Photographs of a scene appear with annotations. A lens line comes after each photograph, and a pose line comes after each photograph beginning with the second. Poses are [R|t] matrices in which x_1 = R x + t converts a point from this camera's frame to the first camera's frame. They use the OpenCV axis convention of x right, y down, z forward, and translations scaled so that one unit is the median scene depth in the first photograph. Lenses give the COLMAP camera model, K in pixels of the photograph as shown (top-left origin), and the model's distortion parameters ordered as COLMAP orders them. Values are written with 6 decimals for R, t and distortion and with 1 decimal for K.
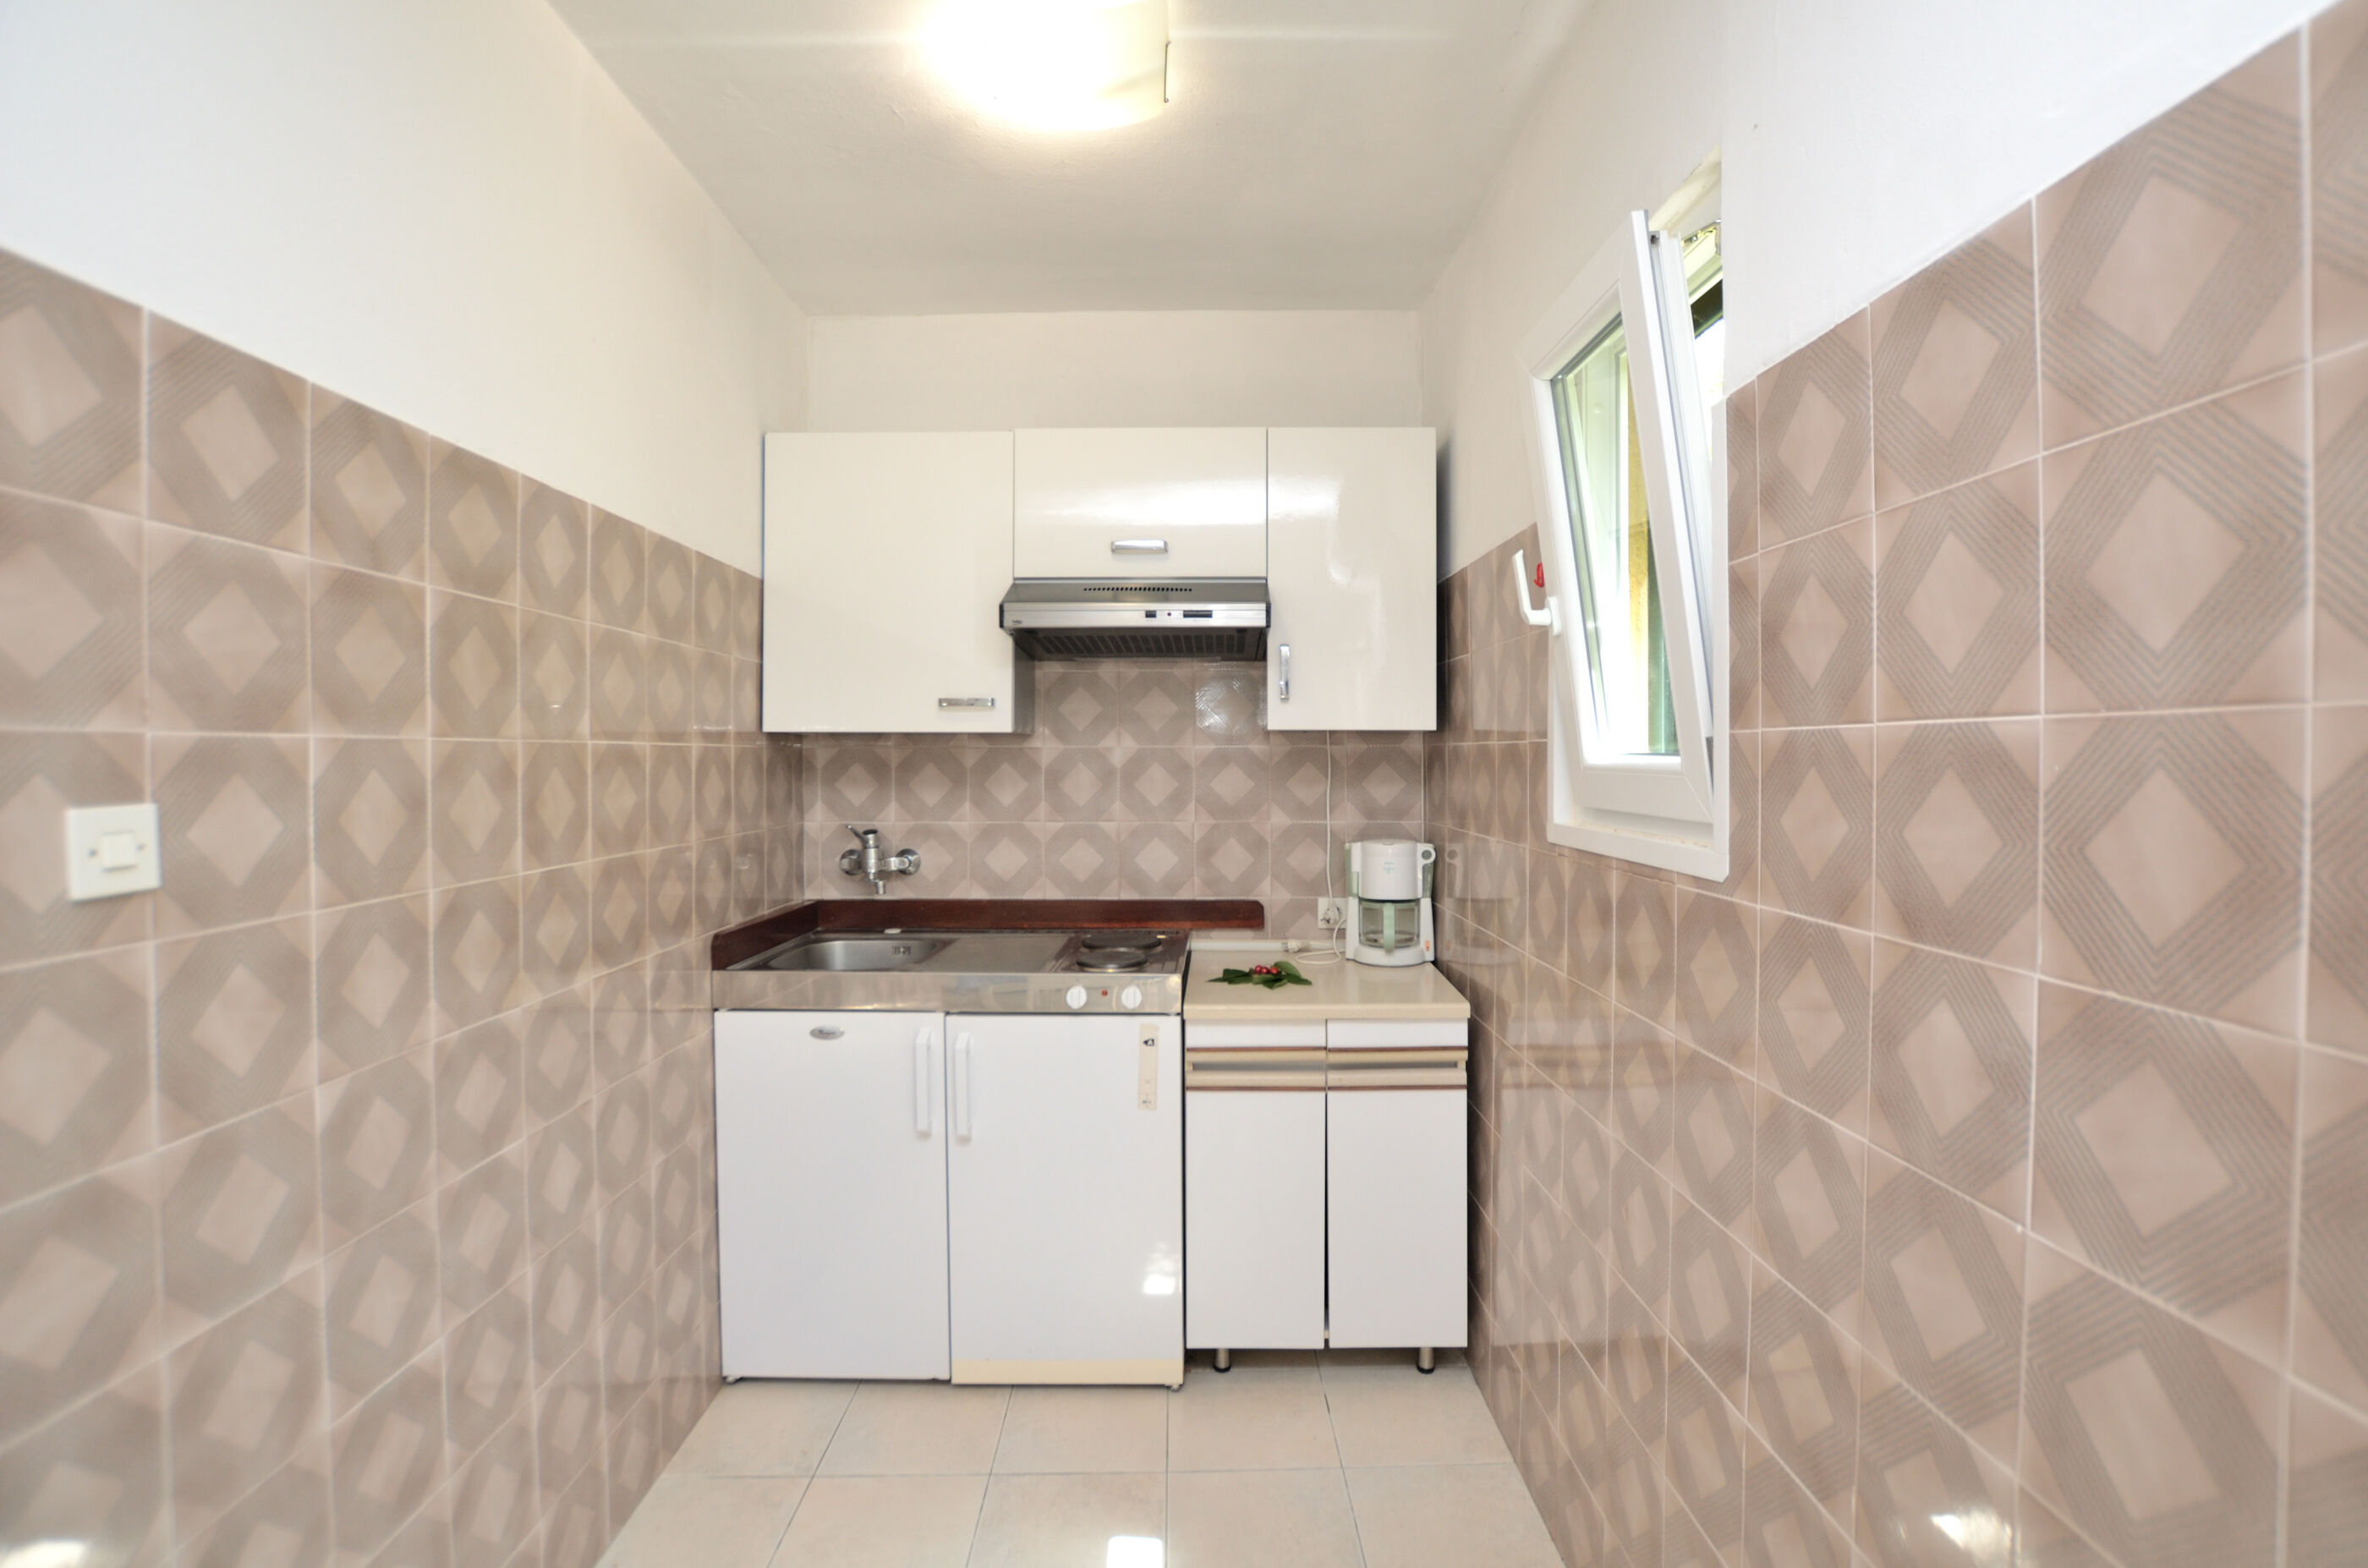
lens RADIAL K [[1112.7, 0, 1175.5], [0, 1112.7, 776.0], [0, 0, 1]] dist [-0.002133, -0.001009]
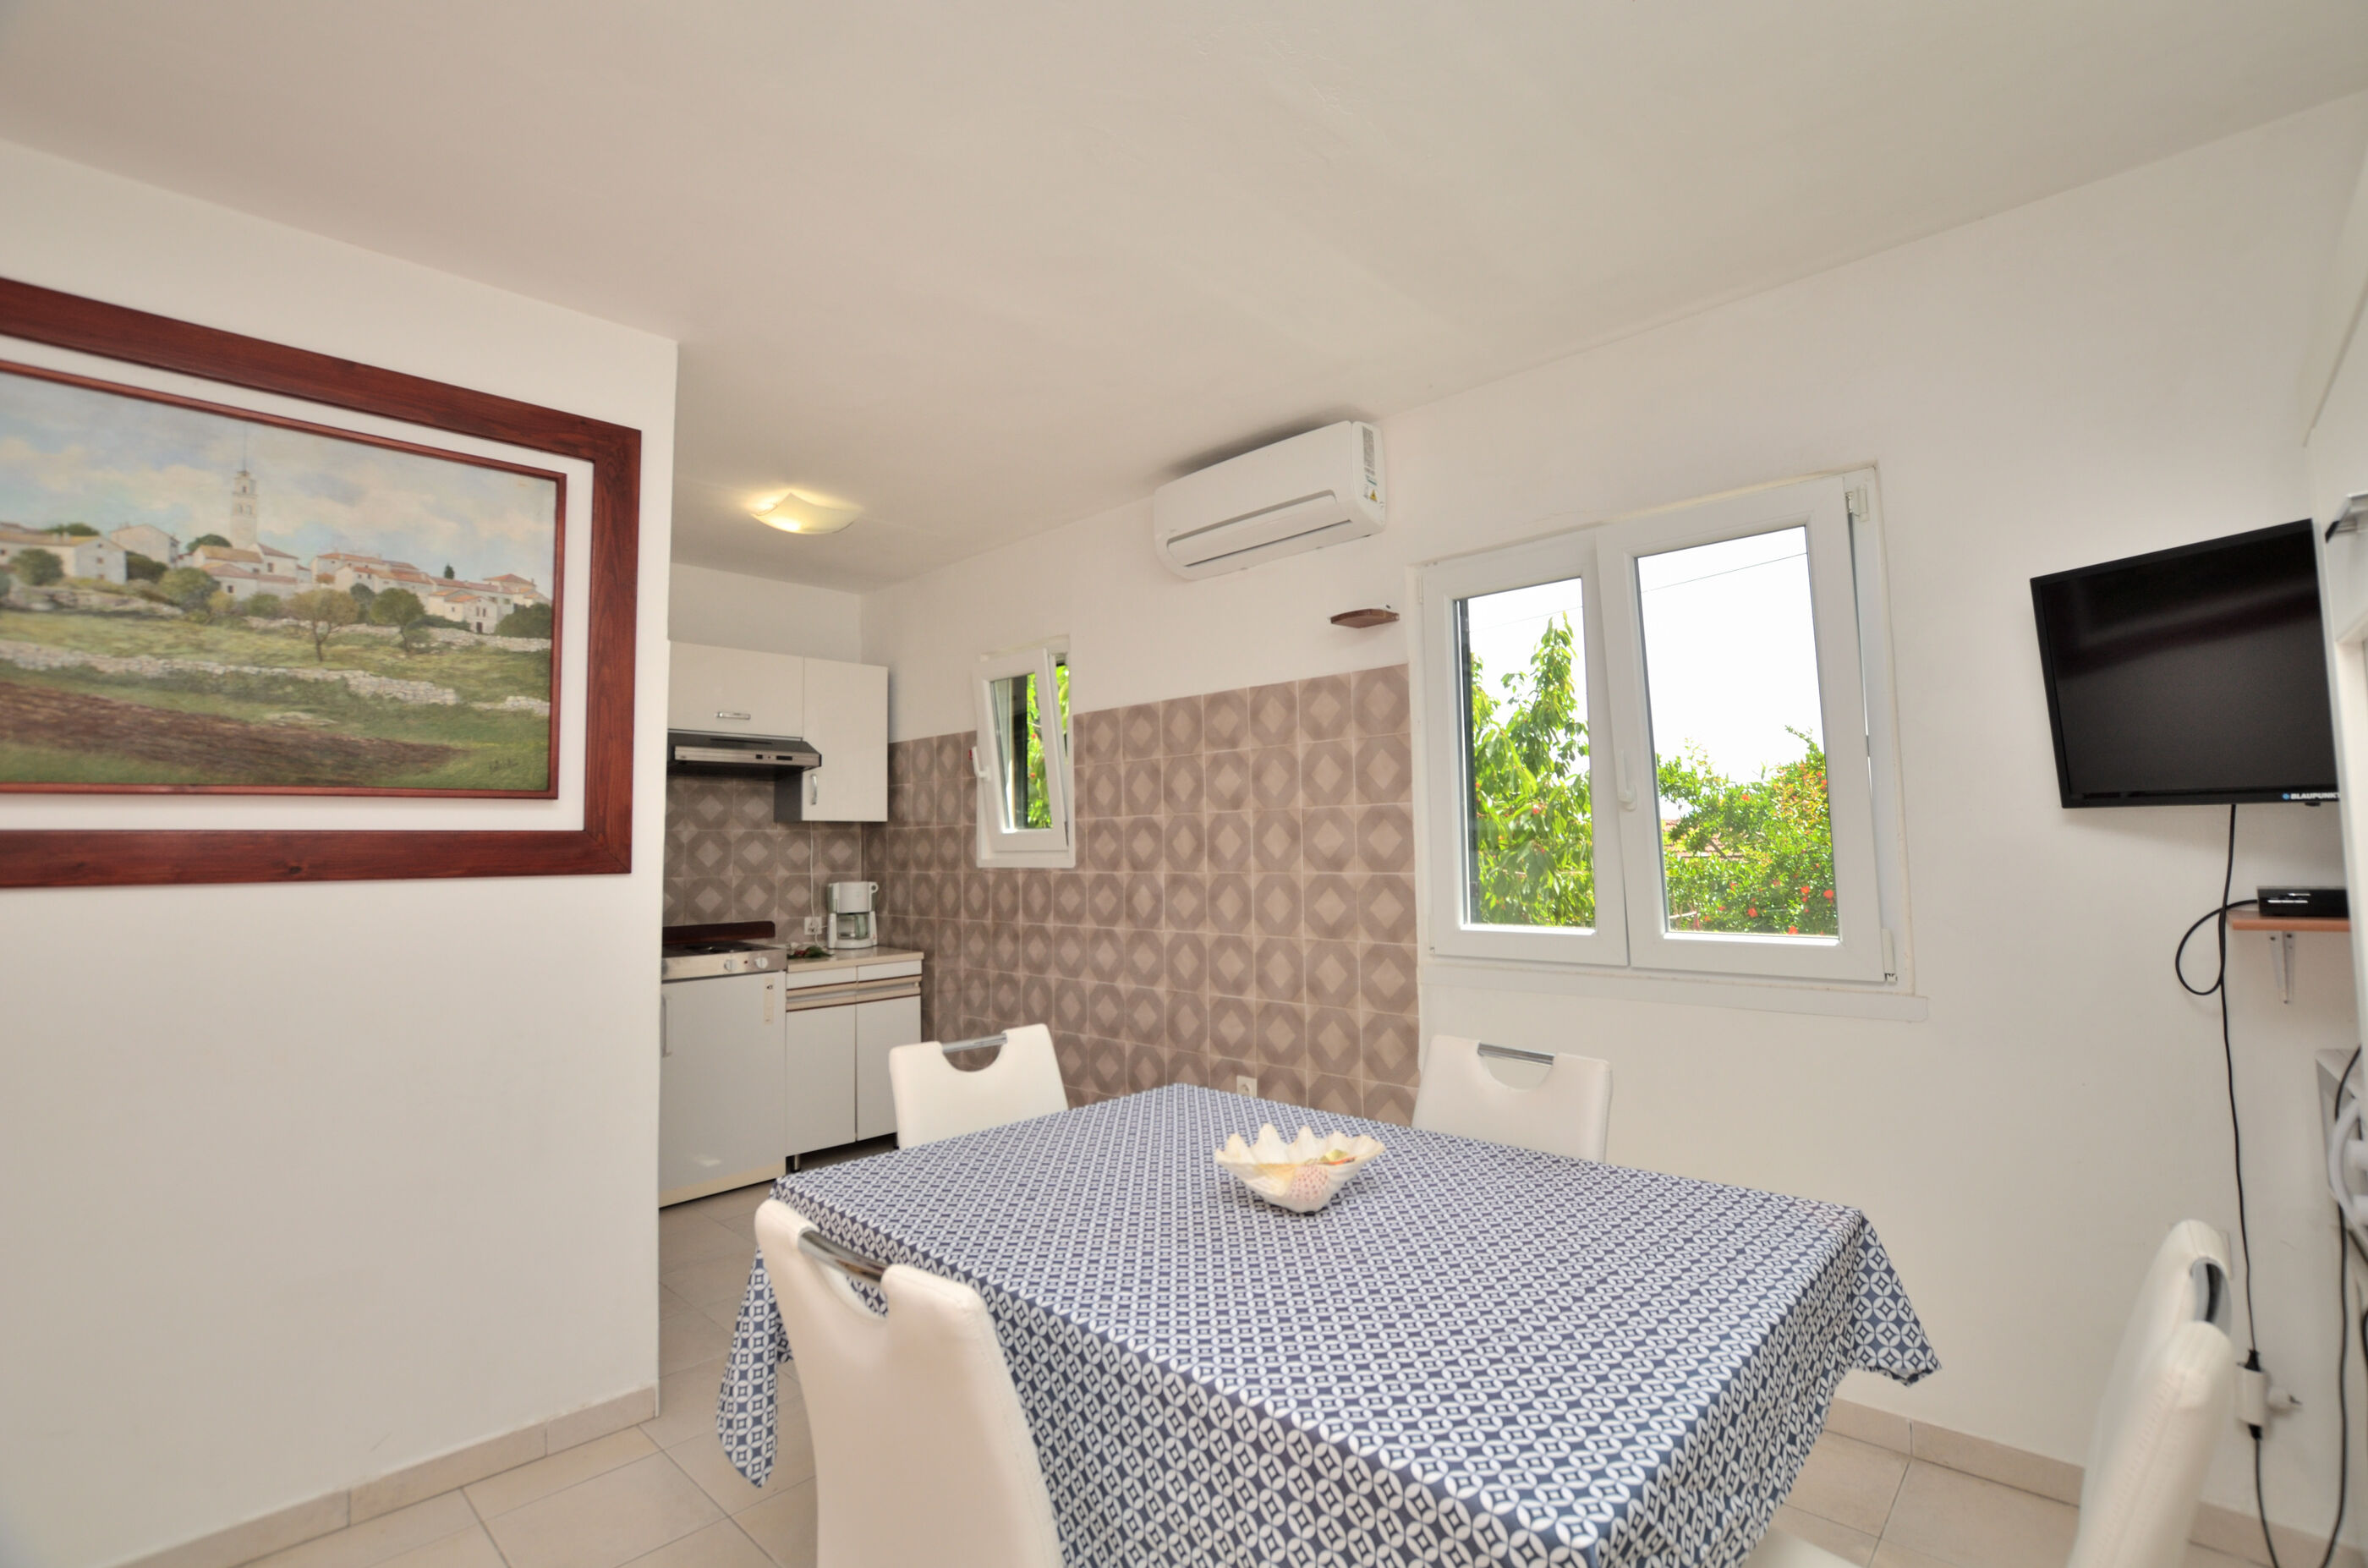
lens RADIAL K [[1127.3, 0, 1184.0], [0, 1127.3, 784.0], [0, 0, 1]] dist [-0.000007, 0.008136]
pose [[0.706943, 0.035957, 0.706356, -0.889195], [0.025039, 0.996808, -0.075802, 0.063228], [-0.706827, 0.071274, 0.703787, -0.849823]]
